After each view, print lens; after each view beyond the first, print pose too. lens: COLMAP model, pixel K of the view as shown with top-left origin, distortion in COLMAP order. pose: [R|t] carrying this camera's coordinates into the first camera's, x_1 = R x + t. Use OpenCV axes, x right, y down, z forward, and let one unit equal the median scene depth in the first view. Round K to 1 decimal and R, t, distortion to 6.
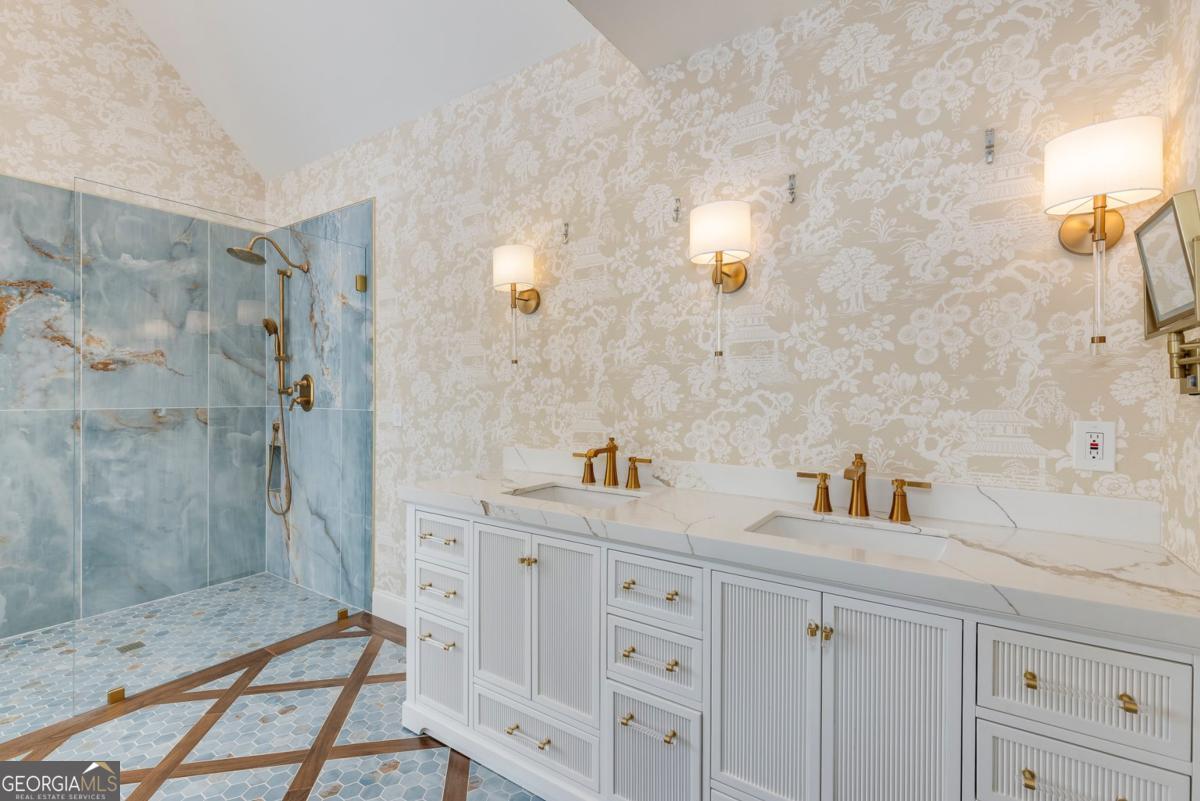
lens RADIAL K [[536.4, 0, 596.4], [0, 536.4, 397.6], [0, 0, 1]] dist [0.001451, 0.001088]
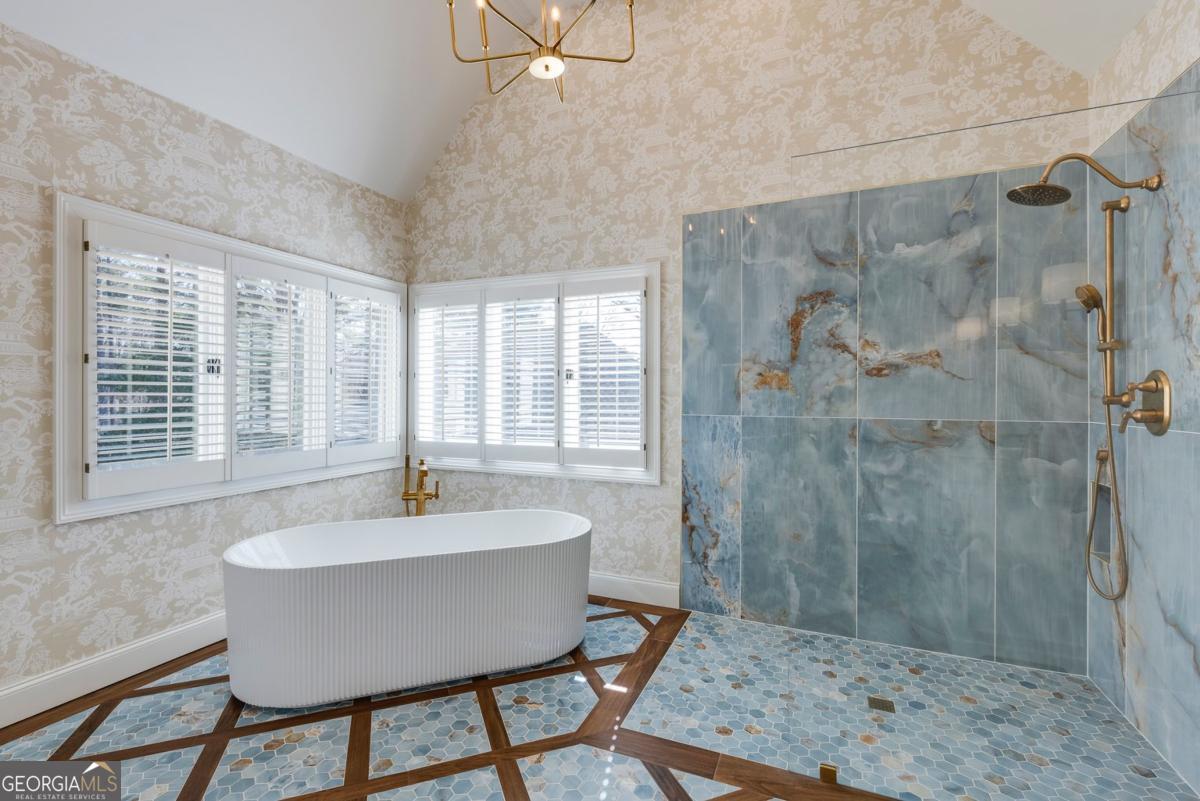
lens RADIAL K [[536.4, 0, 599.2], [0, 536.4, 396.1], [0, 0, 1]] dist [0.001451, 0.001088]
pose [[0.204154, -0.003261, -0.978933, -0.114634], [-0.011138, 0.999922, -0.005654, -0.006521], [0.978876, 0.012058, 0.204101, 0.337444]]
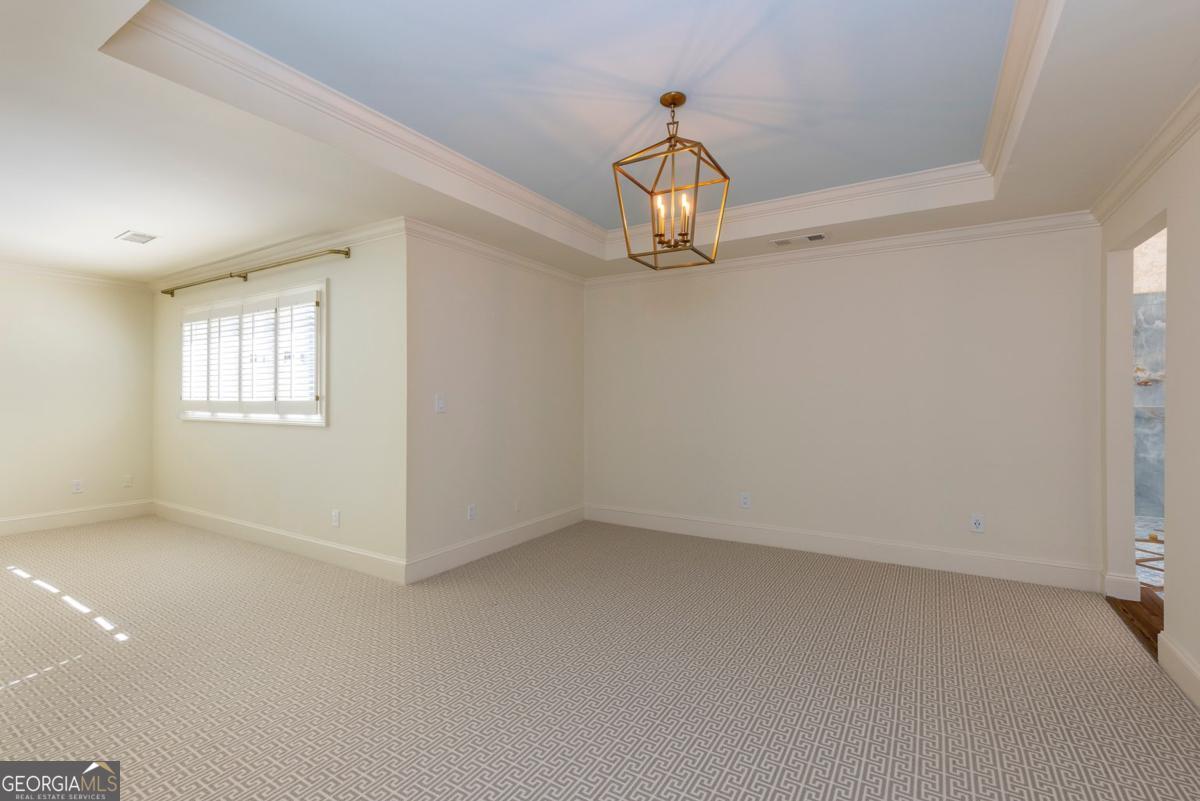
lens RADIAL K [[536.4, 0, 597.0], [0, 536.4, 396.1], [0, 0, 1]] dist [0.001451, 0.001088]
pose [[0.039471, -0.006098, -0.999202, 0.835323], [-0.010126, 0.999928, -0.006503, 0.015754], [0.999169, 0.010375, 0.039406, -0.930694]]
